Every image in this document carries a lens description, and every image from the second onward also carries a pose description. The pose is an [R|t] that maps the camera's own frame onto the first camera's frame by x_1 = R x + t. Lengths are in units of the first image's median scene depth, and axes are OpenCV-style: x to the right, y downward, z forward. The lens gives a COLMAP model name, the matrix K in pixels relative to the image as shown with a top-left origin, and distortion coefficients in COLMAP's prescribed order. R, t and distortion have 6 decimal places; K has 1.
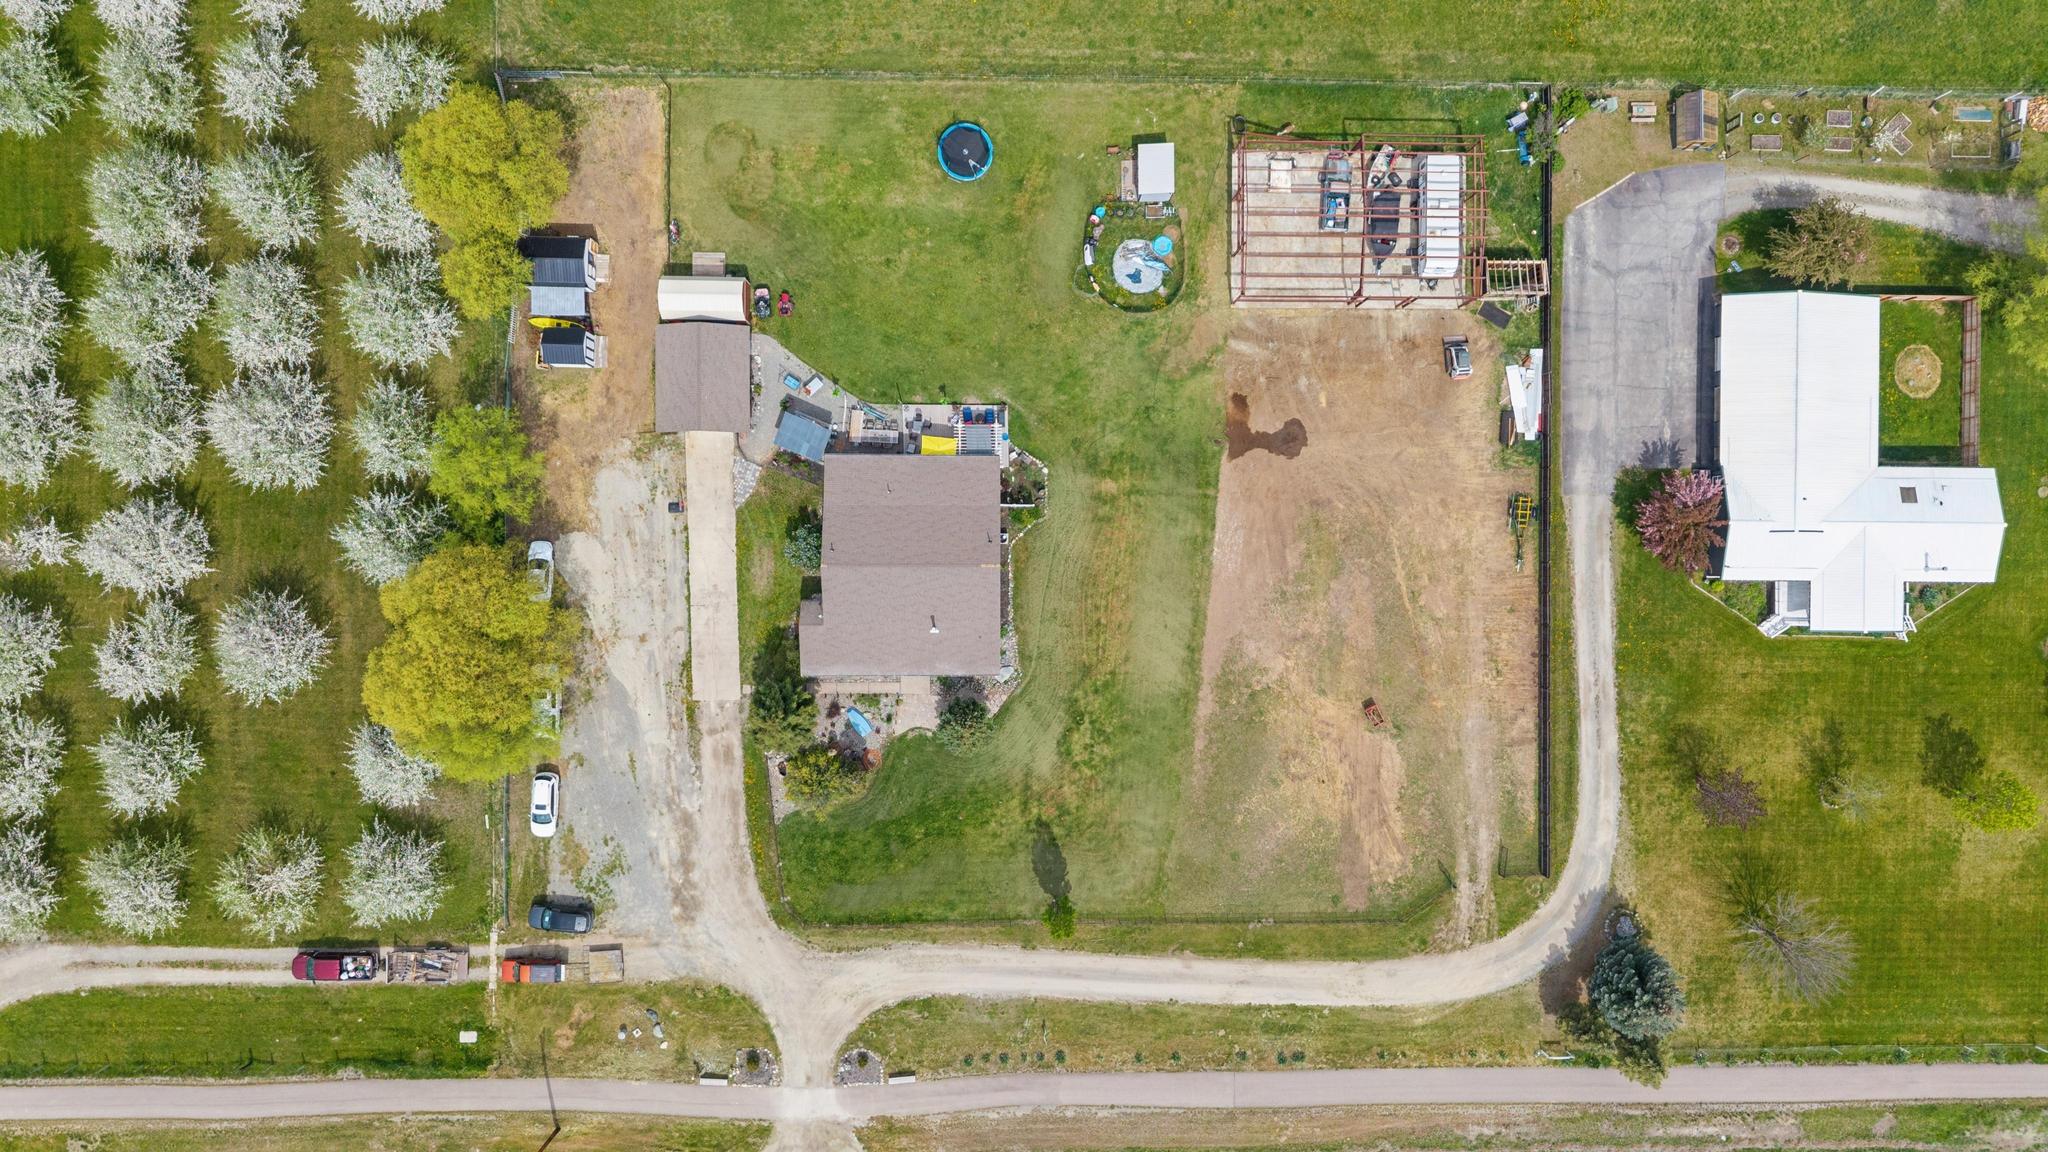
lens RADIAL K [[1365.1, 0, 1022.5], [0, 1365.1, 538.0], [0, 0, 1]] dist [0.064728, -0.094583]
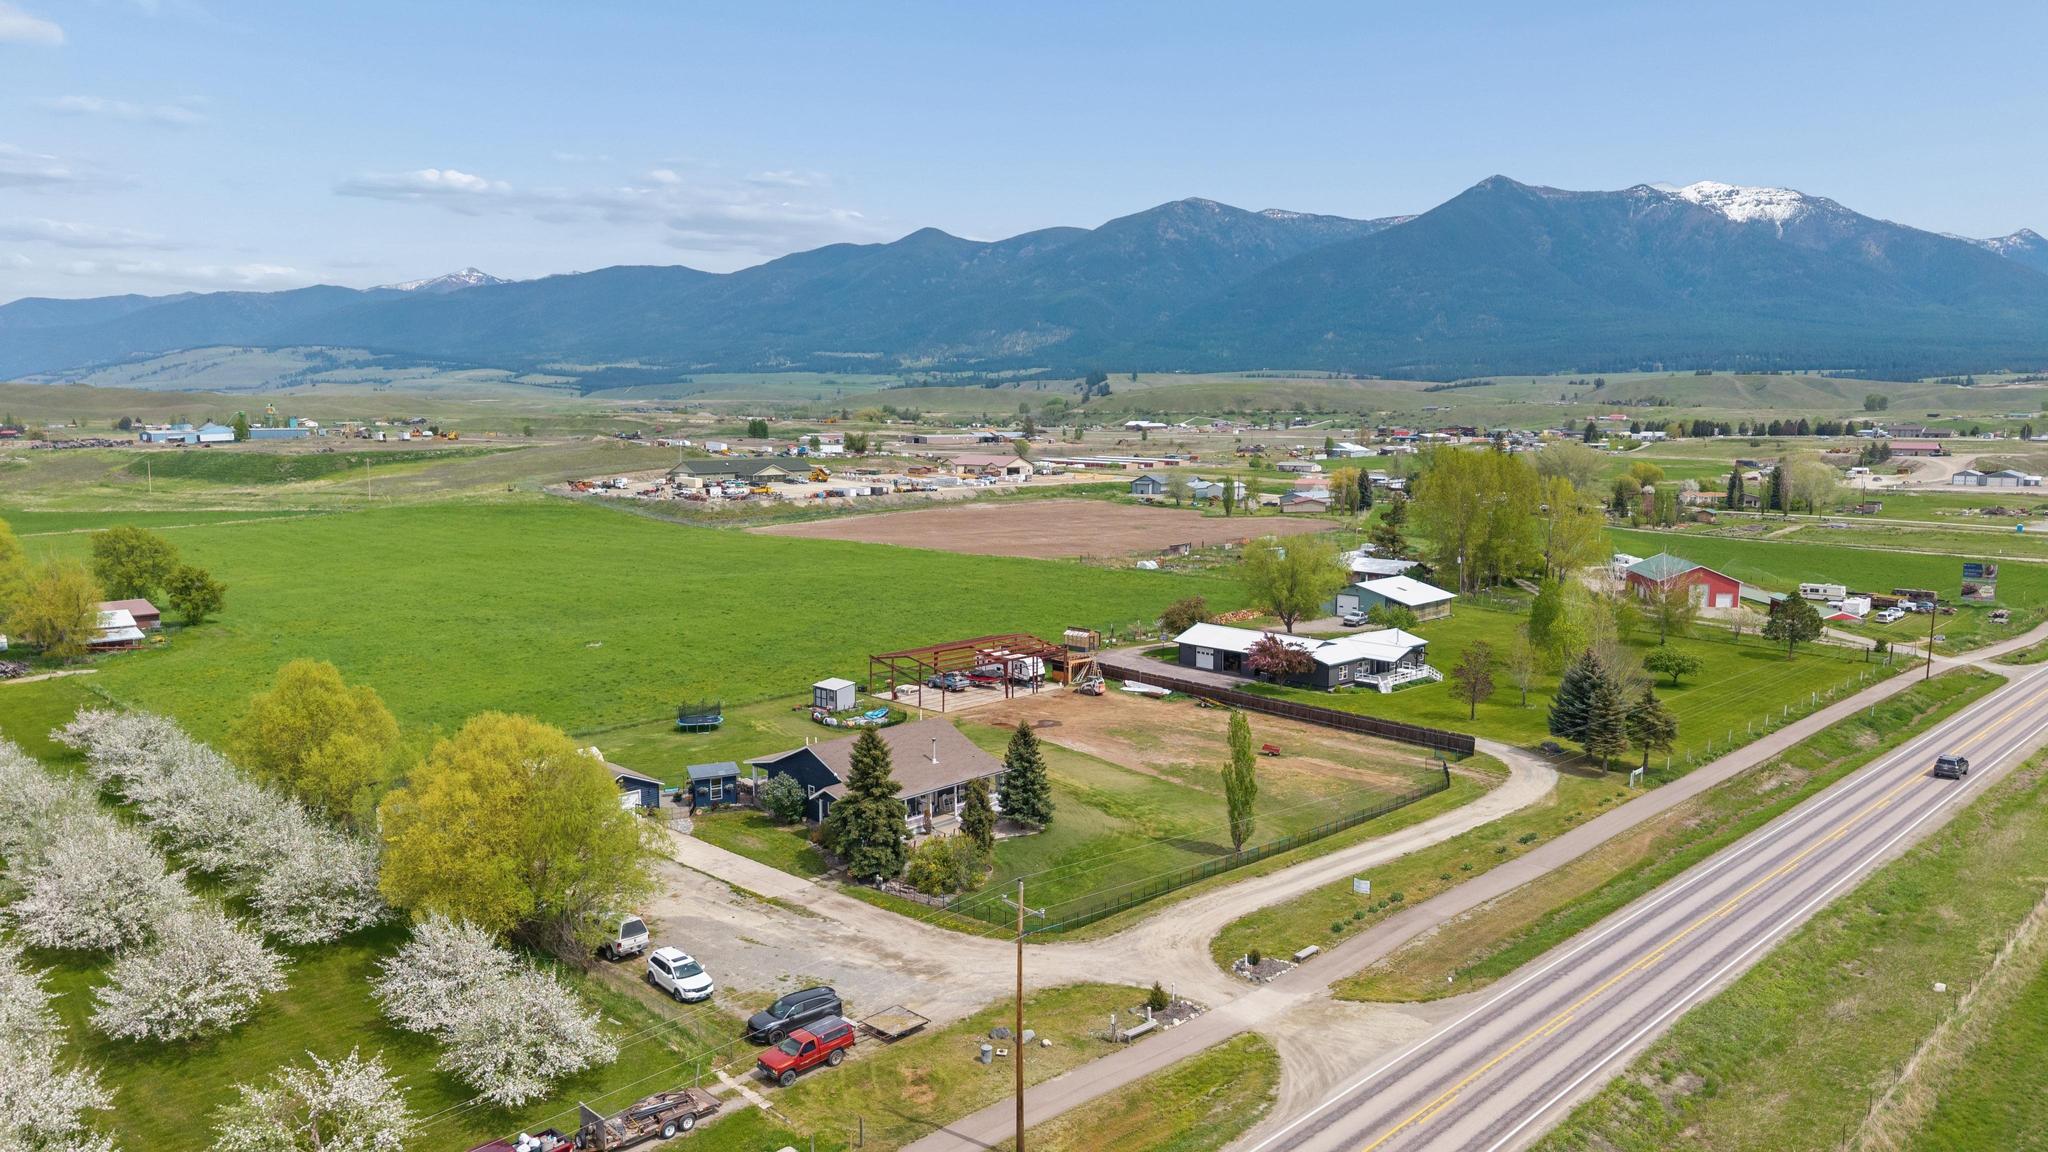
lens RADIAL K [[1365.1, 0, 1022.5], [0, 1365.1, 538.0], [0, 0, 1]] dist [0.064728, -0.094583]
pose [[0.708952, -0.088703, 0.699656, -0.682381], [0.705165, 0.073151, -0.705260, 0.781254], [0.011378, 0.993368, 0.114410, 0.690603]]
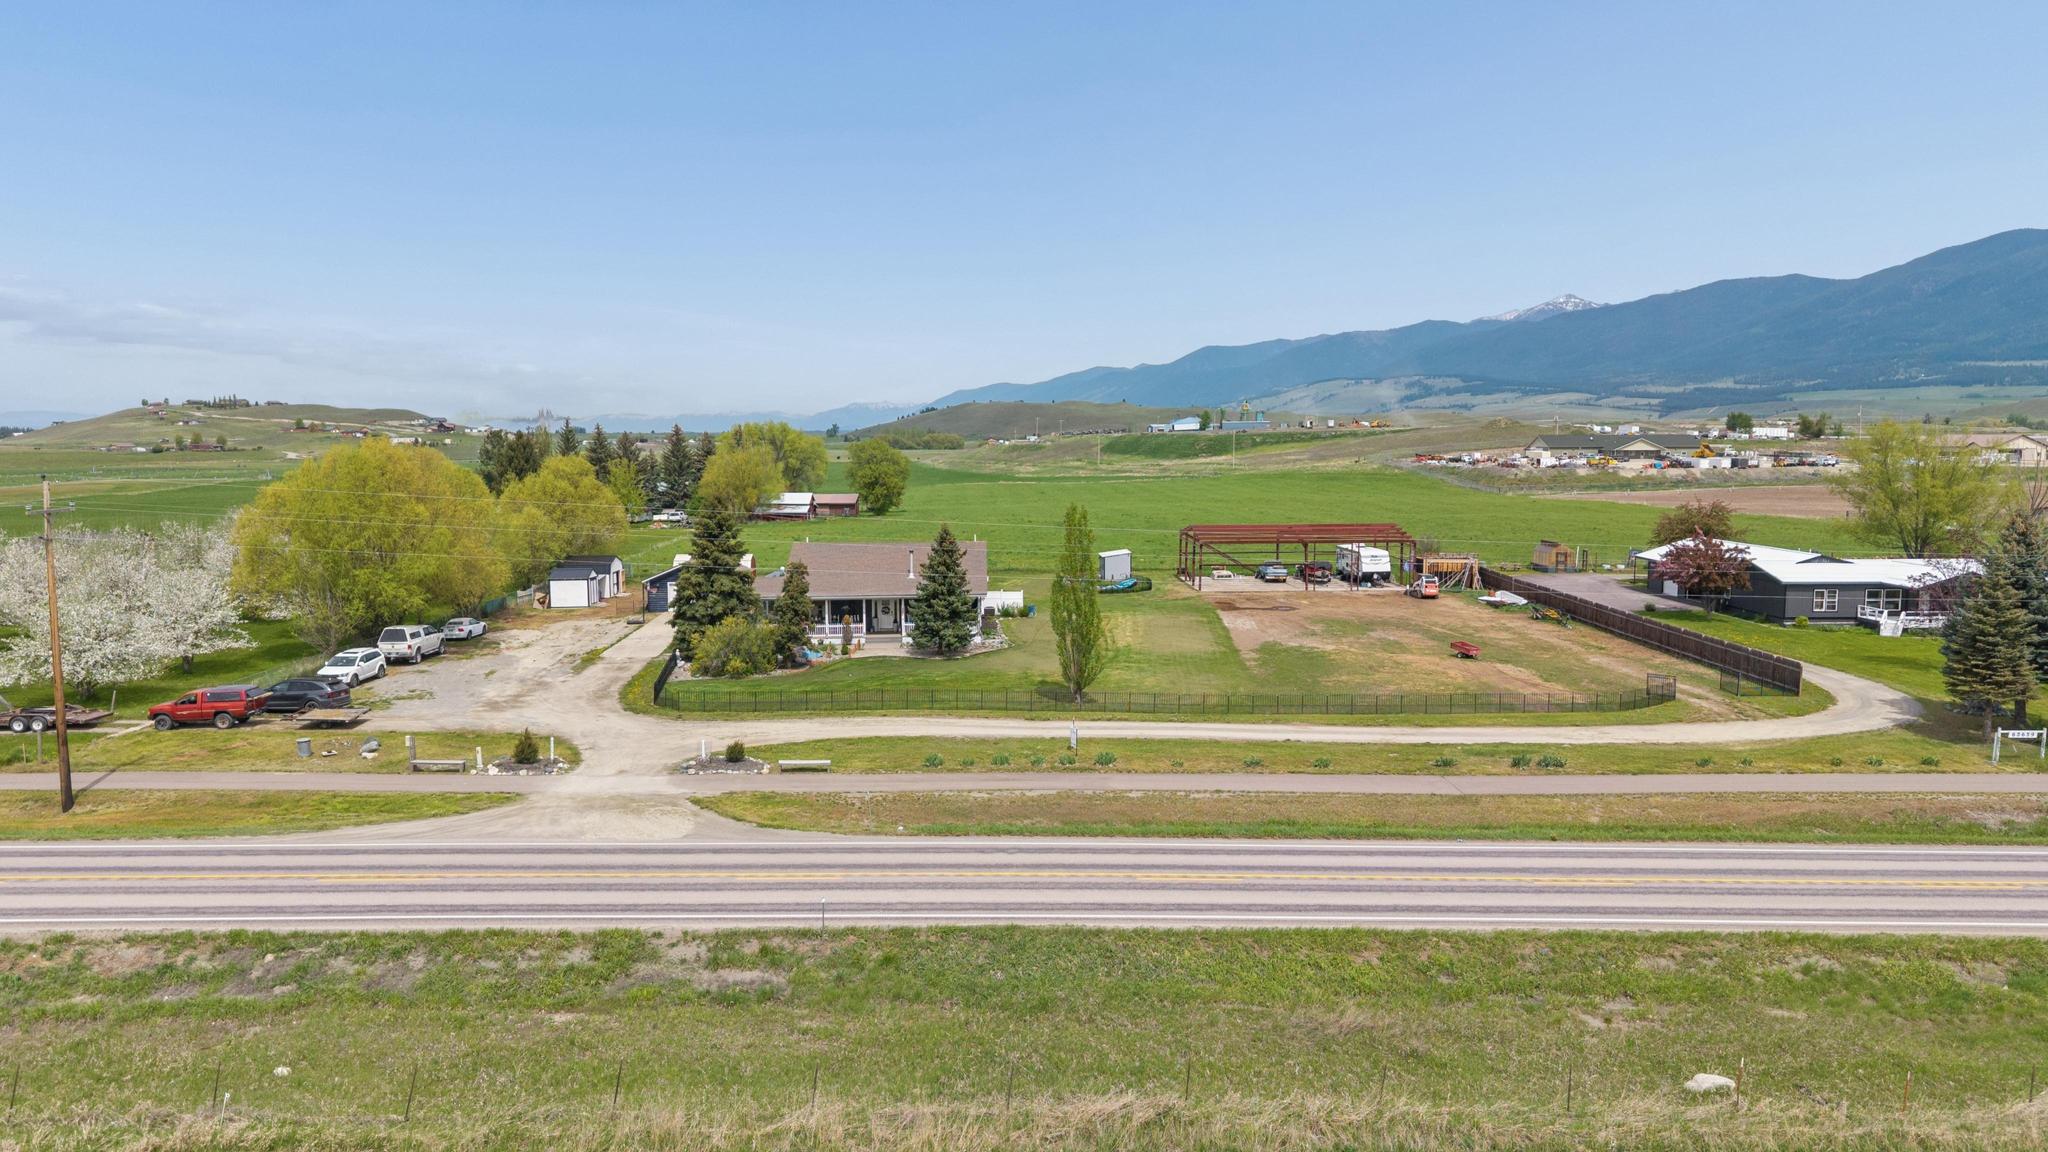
lens RADIAL K [[1371.7, 0, 1030.3], [0, 1371.7, 552.9], [0, 0, 1]] dist [0.031043, -0.028422]
pose [[0.999028, -0.027040, 0.034800, -0.018006], [0.037144, 0.091675, -0.995096, 0.899670], [0.023717, 0.995422, 0.092590, 0.868064]]
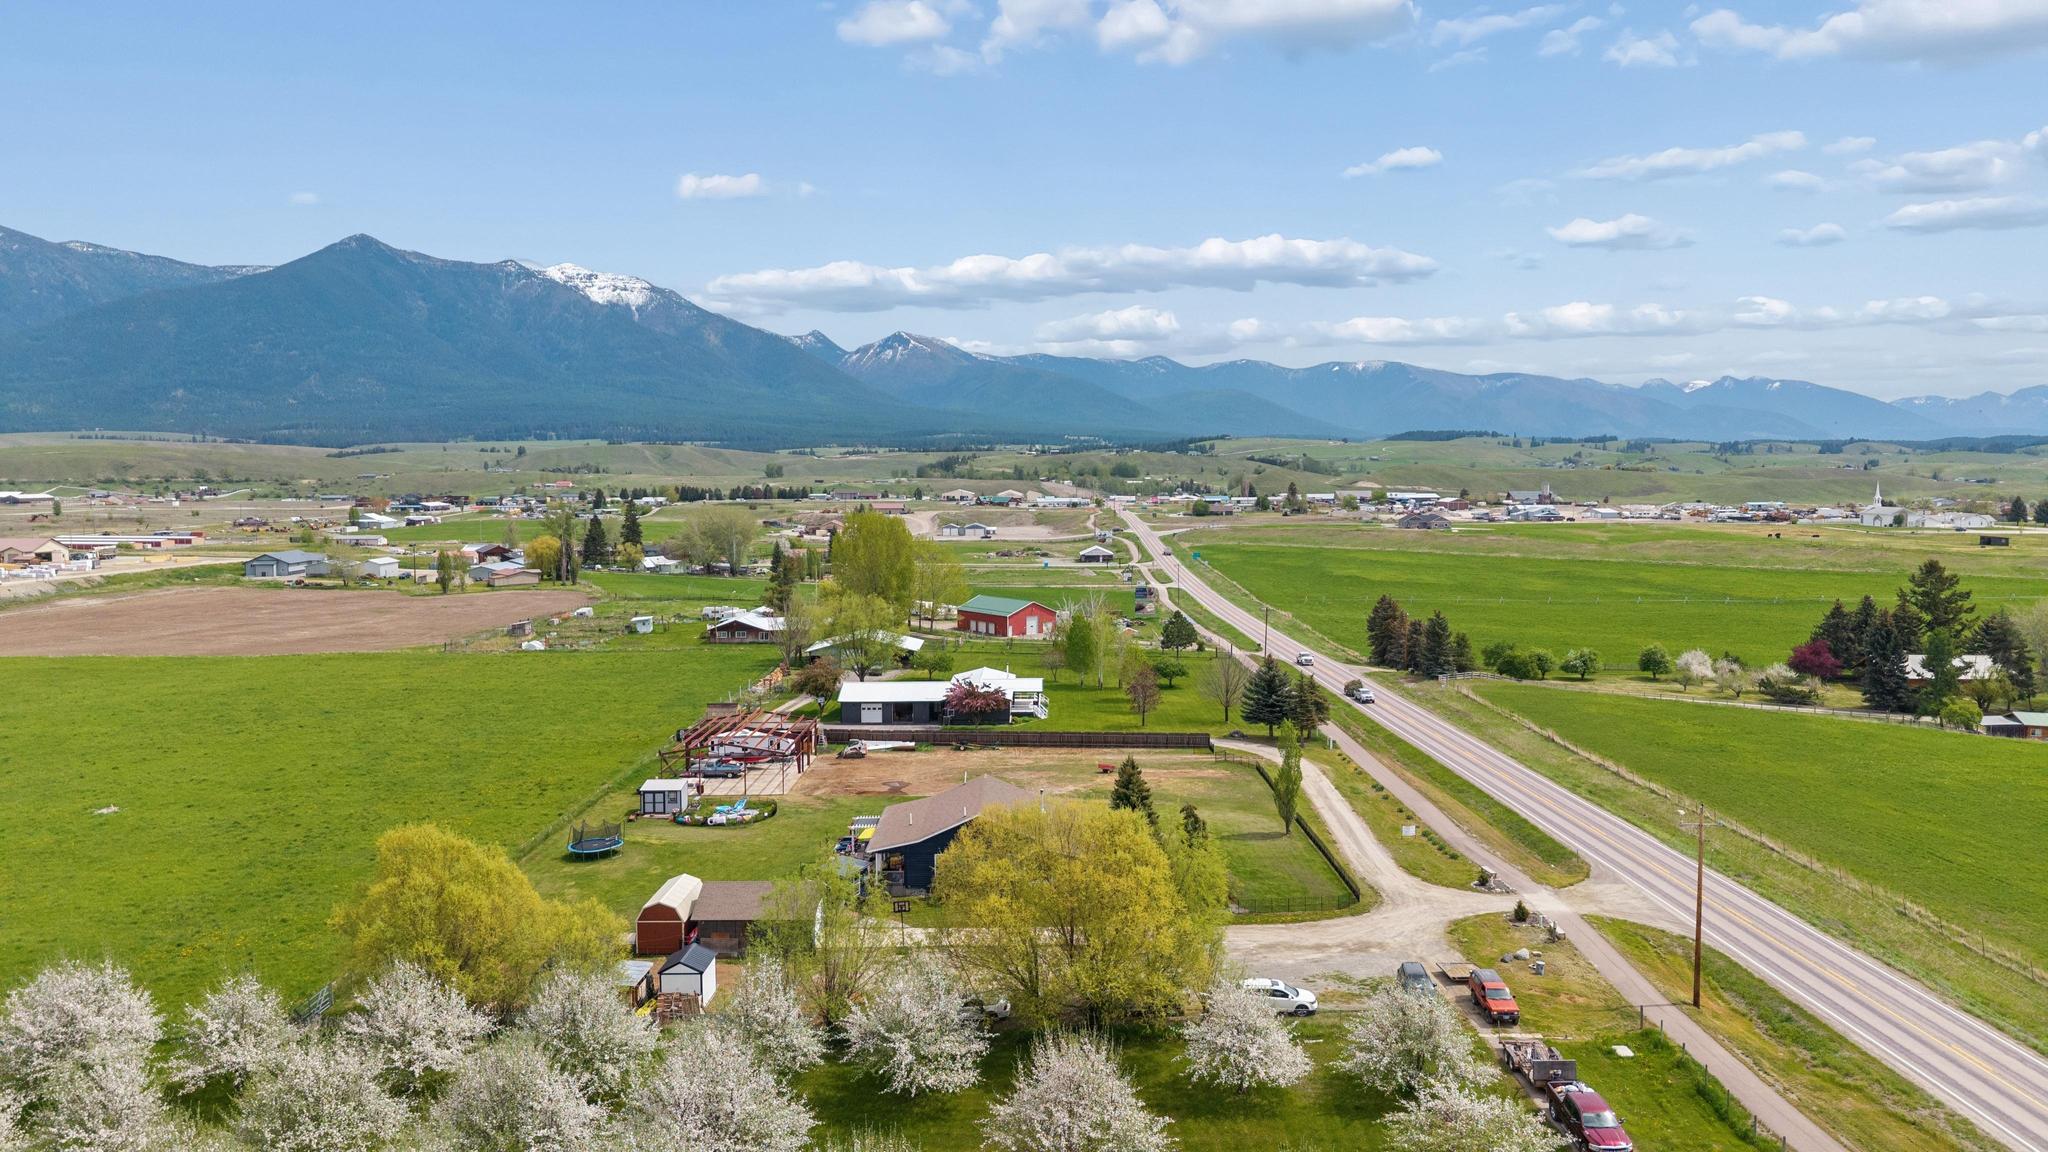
lens RADIAL K [[1371.7, 0, 1030.3], [0, 1371.7, 552.9], [0, 0, 1]] dist [0.031043, -0.028422]
pose [[0.007333, -0.080639, 0.996716, -1.071860], [0.999971, 0.002764, -0.007133, 0.062814], [-0.002179, 0.996740, 0.080657, 0.681916]]
